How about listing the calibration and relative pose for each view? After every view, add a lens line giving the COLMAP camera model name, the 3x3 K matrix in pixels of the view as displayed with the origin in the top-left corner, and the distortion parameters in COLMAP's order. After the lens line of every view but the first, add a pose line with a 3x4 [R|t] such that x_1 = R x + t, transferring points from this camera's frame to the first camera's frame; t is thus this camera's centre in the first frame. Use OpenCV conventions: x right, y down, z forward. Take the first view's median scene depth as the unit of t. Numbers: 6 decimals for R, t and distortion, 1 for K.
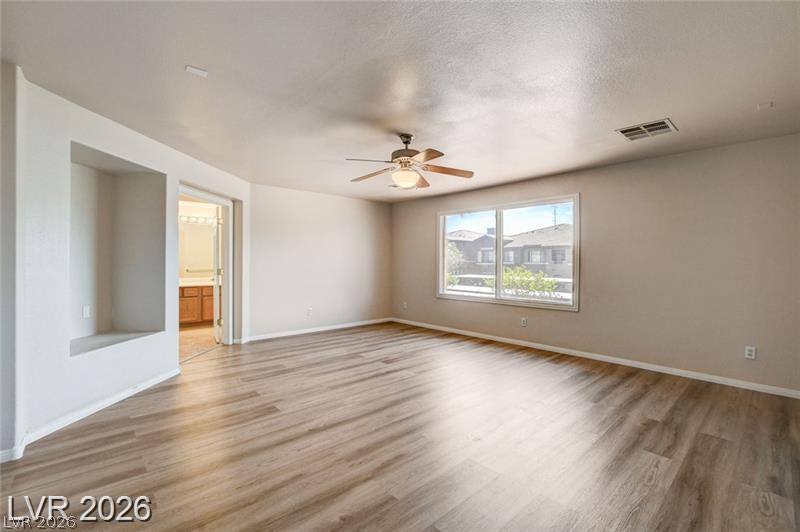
lens RADIAL K [[352.8, 0, 397.3], [0, 352.8, 265.6], [0, 0, 1]] dist [-0.018699, 0.000437]
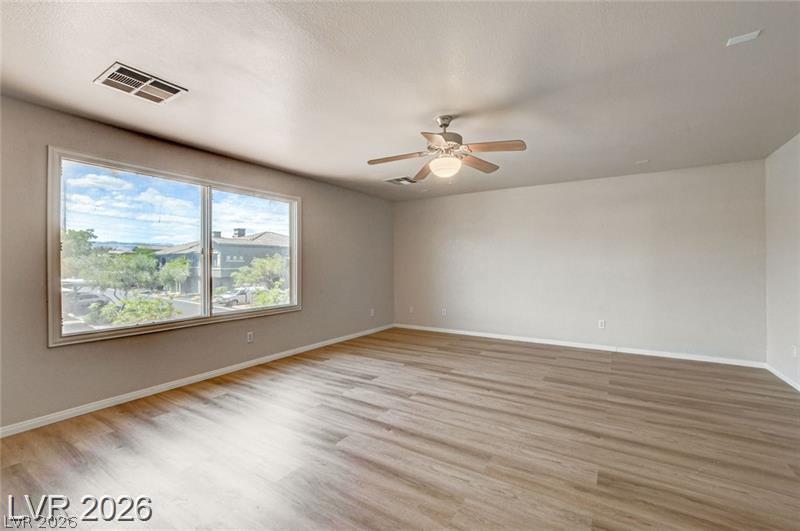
lens RADIAL K [[352.8, 0, 397.3], [0, 352.8, 265.1], [0, 0, 1]] dist [-0.018699, 0.000437]
pose [[-0.264750, -0.005116, 0.964304, -0.859436], [0.023620, 0.999651, 0.011789, -0.013347], [-0.964028, 0.025898, -0.264537, 1.502117]]
